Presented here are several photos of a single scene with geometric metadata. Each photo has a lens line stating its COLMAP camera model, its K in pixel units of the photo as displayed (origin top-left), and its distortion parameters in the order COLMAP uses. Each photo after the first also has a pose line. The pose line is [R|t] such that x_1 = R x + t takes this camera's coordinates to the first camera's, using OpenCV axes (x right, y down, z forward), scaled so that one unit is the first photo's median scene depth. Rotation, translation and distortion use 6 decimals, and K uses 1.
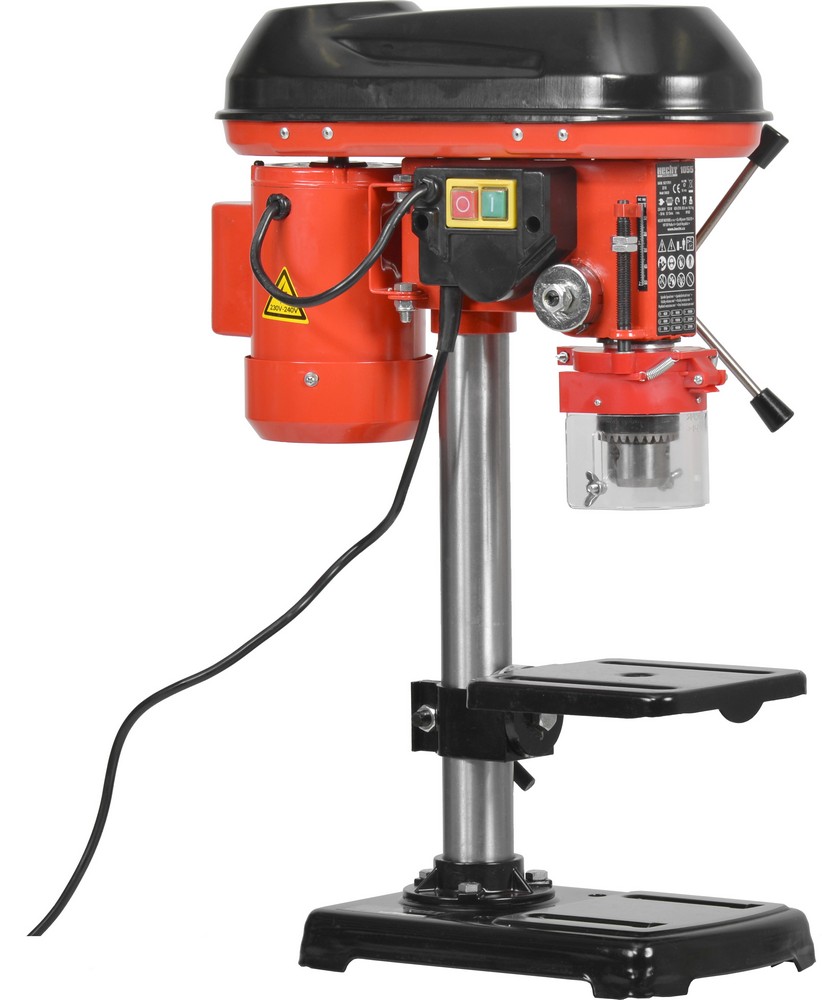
lens RADIAL K [[6120.8, 0, 411.0], [0, 6120.8, 500.0], [0, 0, 1]] dist [-0.046575, -12.682312]
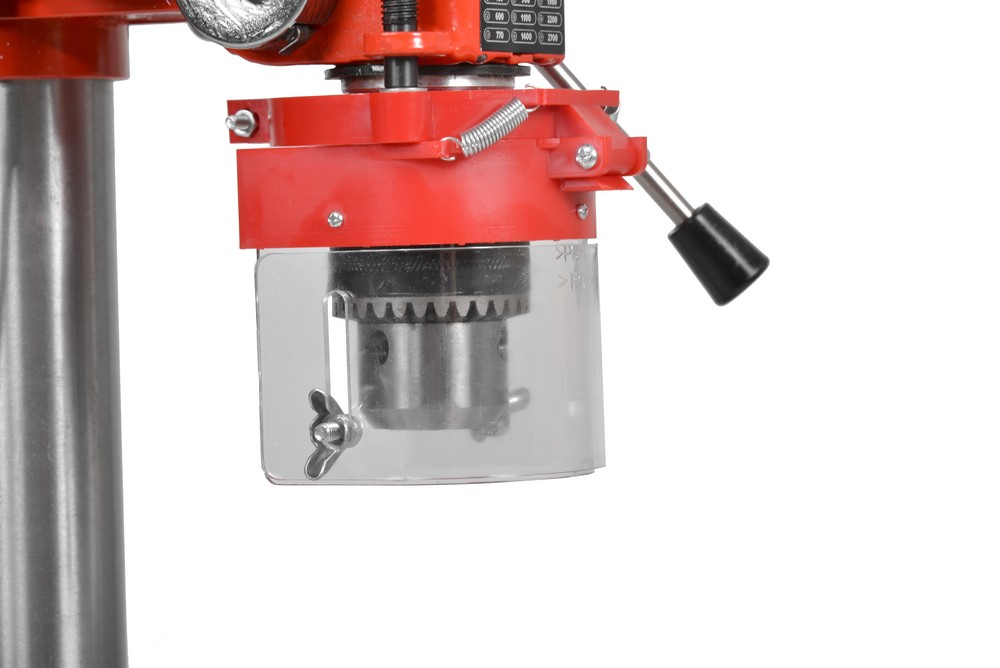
lens RADIAL K [[4055.9, 0, 500.0], [0, 4055.9, 334.0], [0, 0, 1]] dist [-0.090724, 1.040218]
pose [[0.993832, -0.014319, 0.109967, 0.011776], [0.019363, 0.998802, -0.044934, 0.003800], [-0.109191, 0.046786, 0.992919, 0.730962]]
